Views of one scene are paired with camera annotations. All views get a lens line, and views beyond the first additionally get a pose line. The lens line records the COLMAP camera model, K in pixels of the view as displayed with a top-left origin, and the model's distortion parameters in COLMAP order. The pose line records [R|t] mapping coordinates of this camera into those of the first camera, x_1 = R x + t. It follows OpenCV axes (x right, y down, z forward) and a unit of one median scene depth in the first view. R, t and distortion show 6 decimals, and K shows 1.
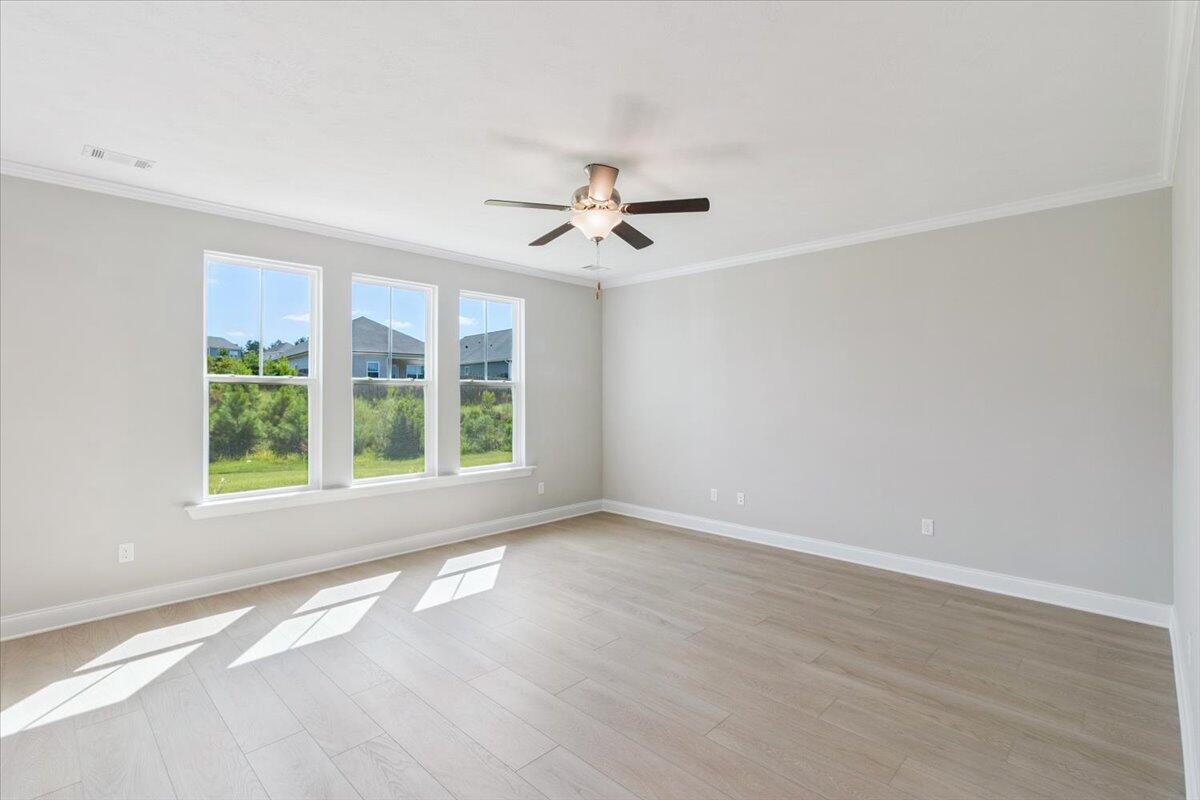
lens RADIAL K [[554.1, 0, 598.5], [0, 554.1, 388.8], [0, 0, 1]] dist [-0.000198, 0.000295]
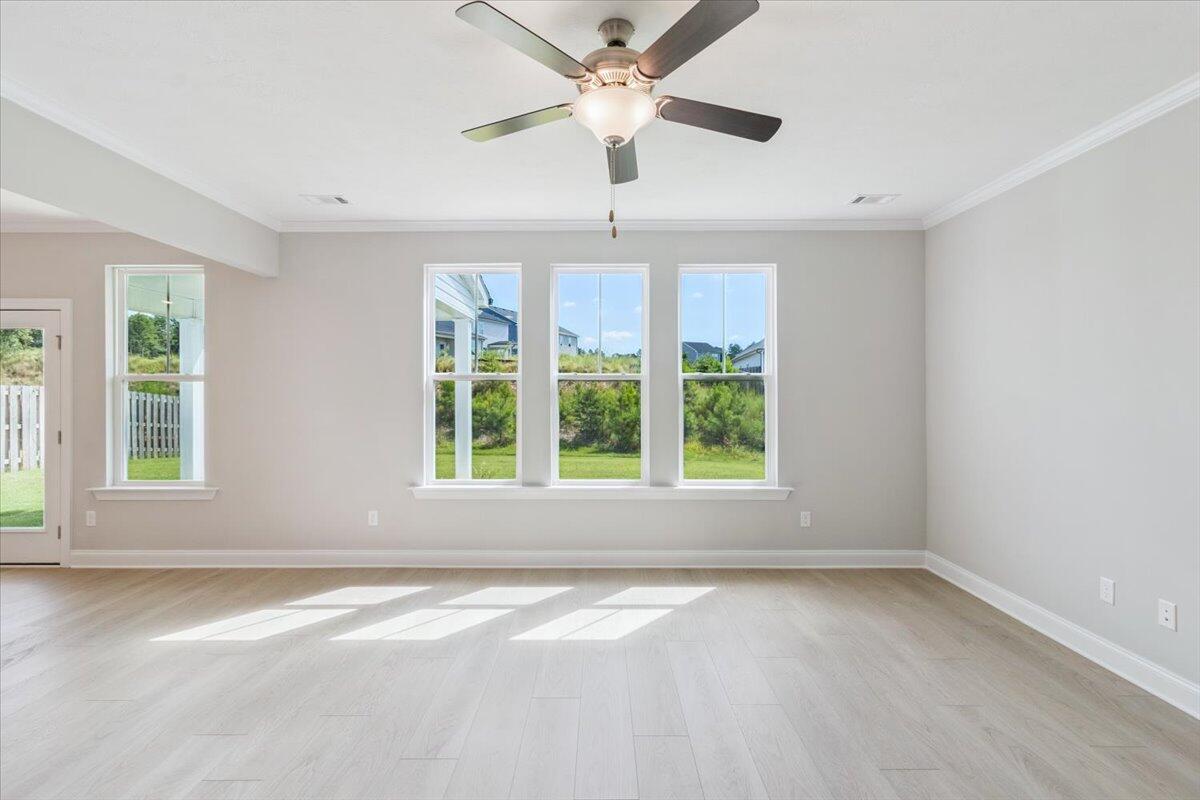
lens RADIAL K [[581.0, 0, 598.8], [0, 581.0, 371.2], [0, 0, 1]] dist [-0.000813, 0.000149]
pose [[0.697018, -0.023873, -0.716656, 0.256914], [0.007076, 0.999626, -0.026418, 0.004441], [0.717019, 0.013343, 0.696926, 0.274950]]
